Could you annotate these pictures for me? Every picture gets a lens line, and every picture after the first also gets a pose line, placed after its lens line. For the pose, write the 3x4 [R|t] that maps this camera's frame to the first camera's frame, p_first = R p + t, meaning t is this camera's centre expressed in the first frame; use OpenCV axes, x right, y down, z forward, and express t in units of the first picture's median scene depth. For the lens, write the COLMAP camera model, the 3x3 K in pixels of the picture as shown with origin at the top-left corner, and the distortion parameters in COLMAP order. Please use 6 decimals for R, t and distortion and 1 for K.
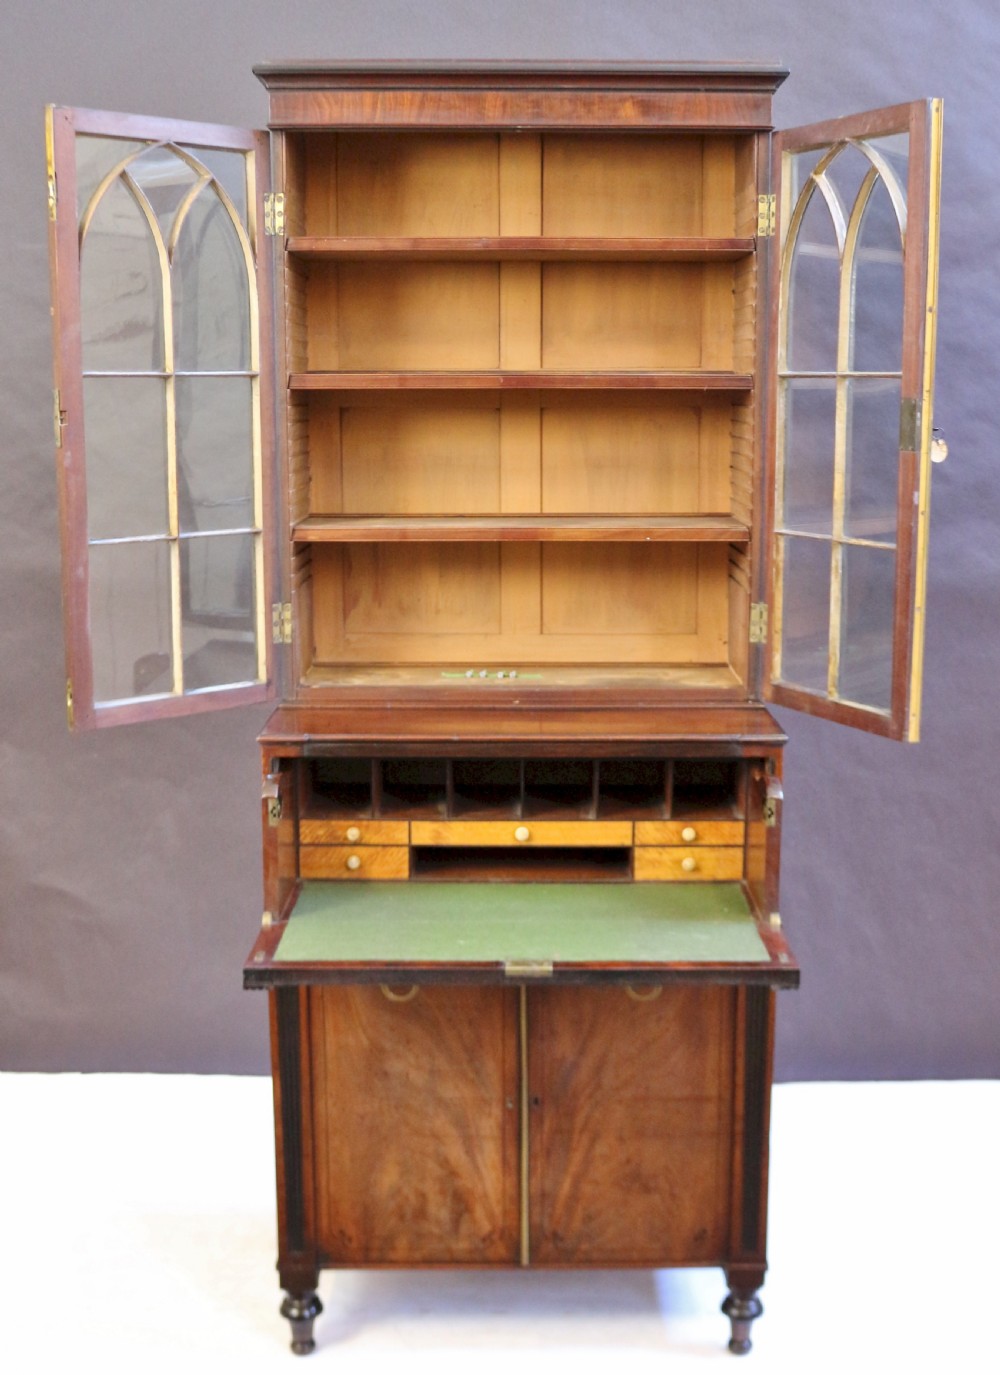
lens RADIAL K [[1886.1, 0, 521.8], [0, 1886.1, 687.9], [0, 0, 1]] dist [-0.180108, -0.015863]
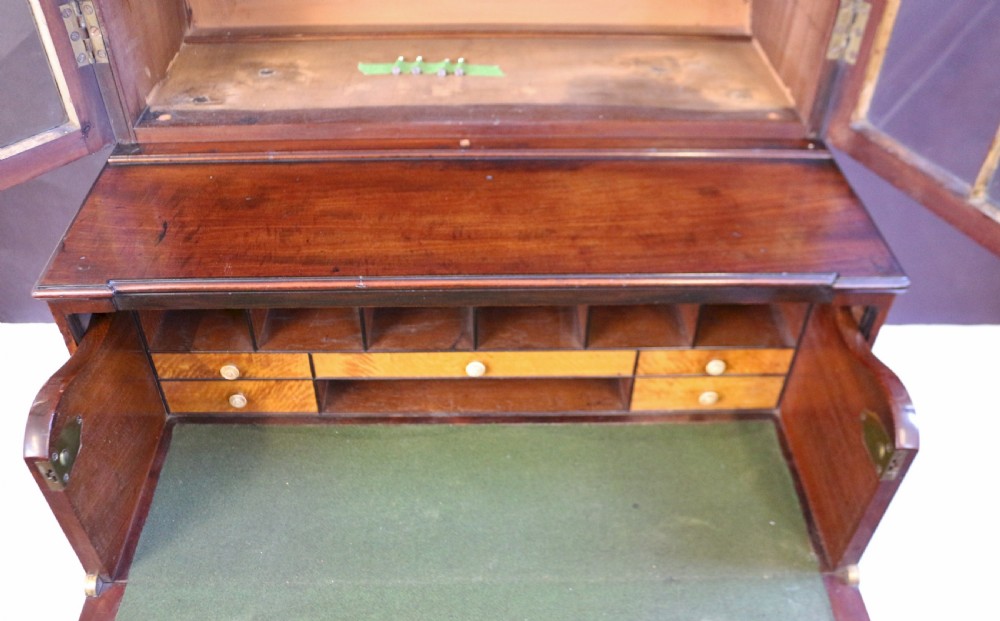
lens RADIAL K [[857.0, 0, 494.0], [0, 857.0, 313.6], [0, 0, 1]] dist [-0.150627, 0.102798]
pose [[0.999568, -0.011104, 0.027211, -0.001310], [-0.004955, 0.848944, 0.528459, -0.103268], [-0.028969, -0.528366, 0.848522, 0.741294]]
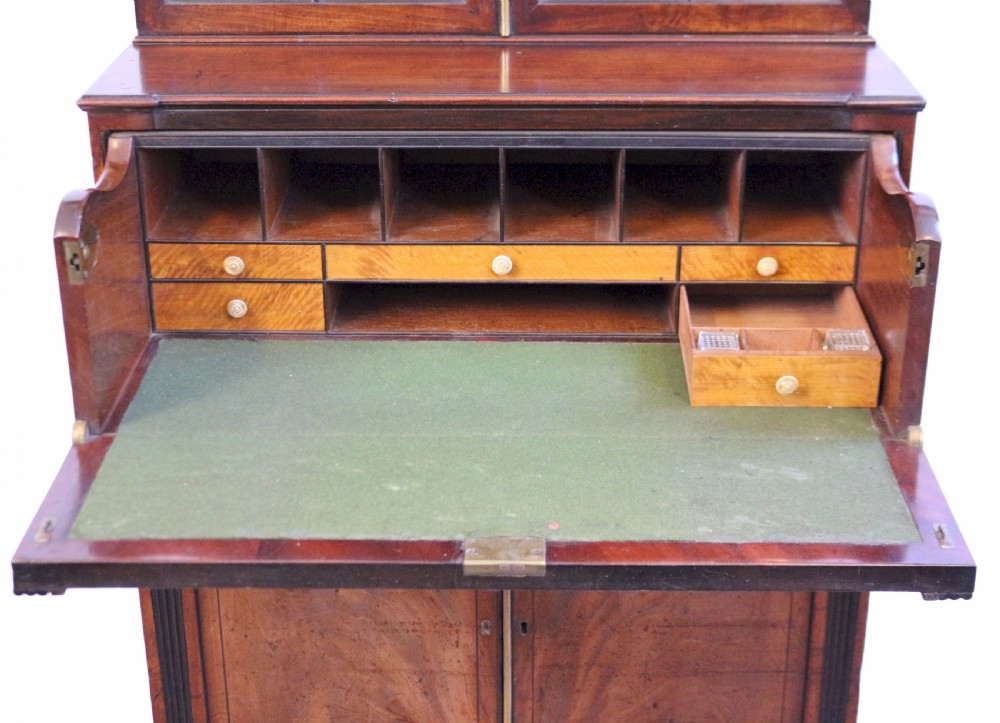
lens RADIAL K [[1739.2, 0, 499.6], [0, 1739.2, 362.9], [0, 0, 1]] dist [-0.011150, -0.097513]
pose [[0.999935, 0.001987, -0.011243, 0.005925], [0.000902, 0.967917, 0.251269, -0.036685], [0.011382, -0.251263, 0.967852, 0.425650]]
